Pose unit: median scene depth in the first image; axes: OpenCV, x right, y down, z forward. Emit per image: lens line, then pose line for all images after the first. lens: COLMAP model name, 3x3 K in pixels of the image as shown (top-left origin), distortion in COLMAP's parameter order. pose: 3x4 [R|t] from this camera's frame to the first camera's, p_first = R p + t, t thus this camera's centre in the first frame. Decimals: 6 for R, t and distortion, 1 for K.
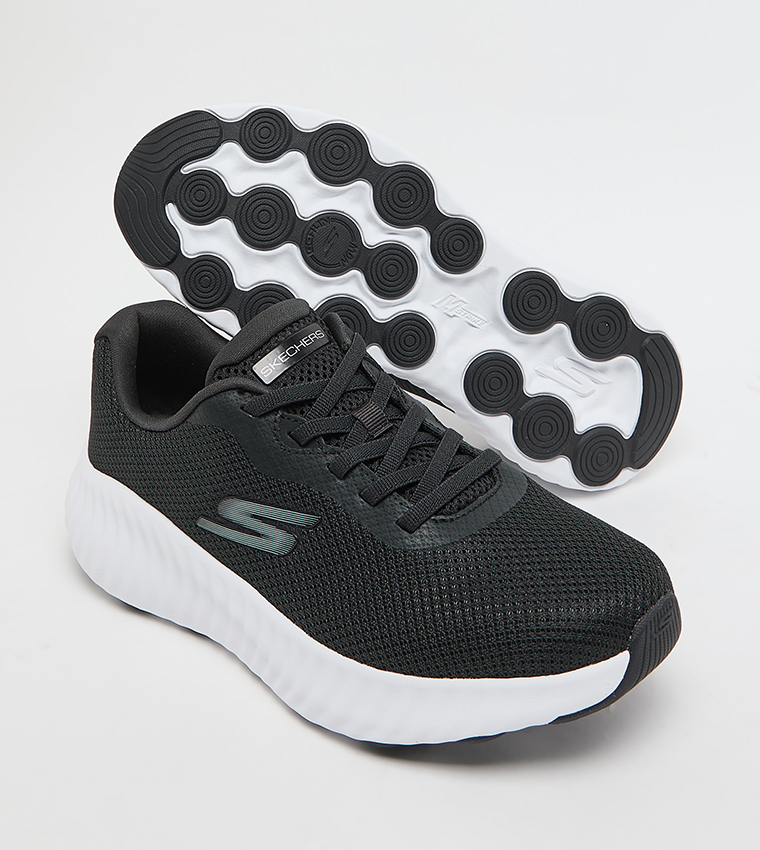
lens RADIAL K [[699.8, 0, 382.2], [0, 699.8, 425.4], [0, 0, 1]] dist [0.005724, 0.000615]
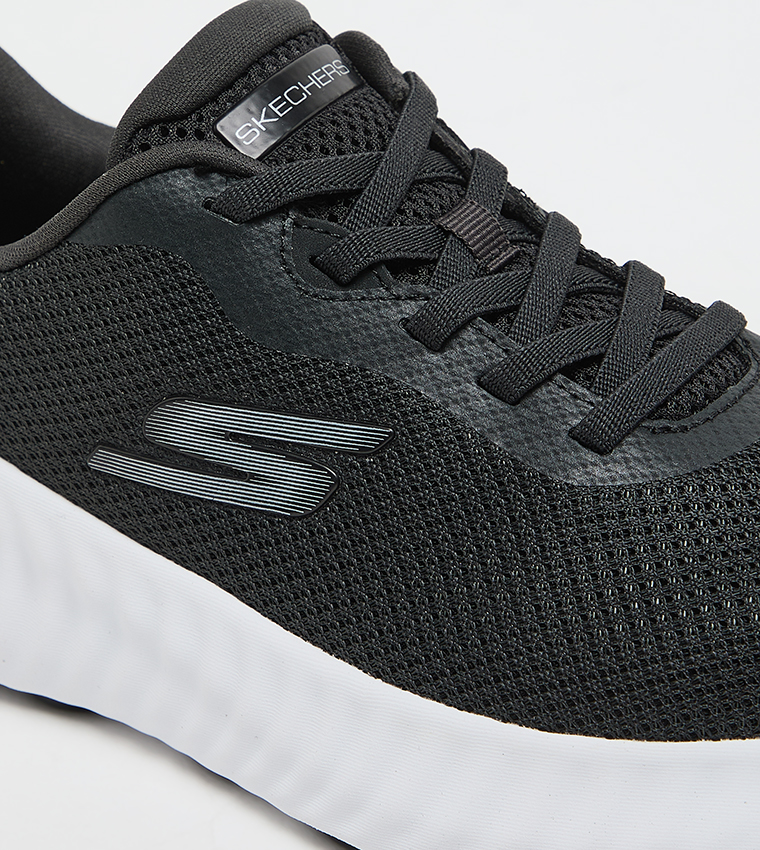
lens RADIAL K [[1424.8, 0, 378.9], [0, 1424.8, 424.6], [0, 0, 1]] dist [-0.000838, 0.000000]
pose [[0.997755, 0.005802, 0.066717, -0.152296], [-0.008996, 0.998822, 0.047683, 0.076895], [-0.066362, -0.048176, 0.996632, 0.038806]]
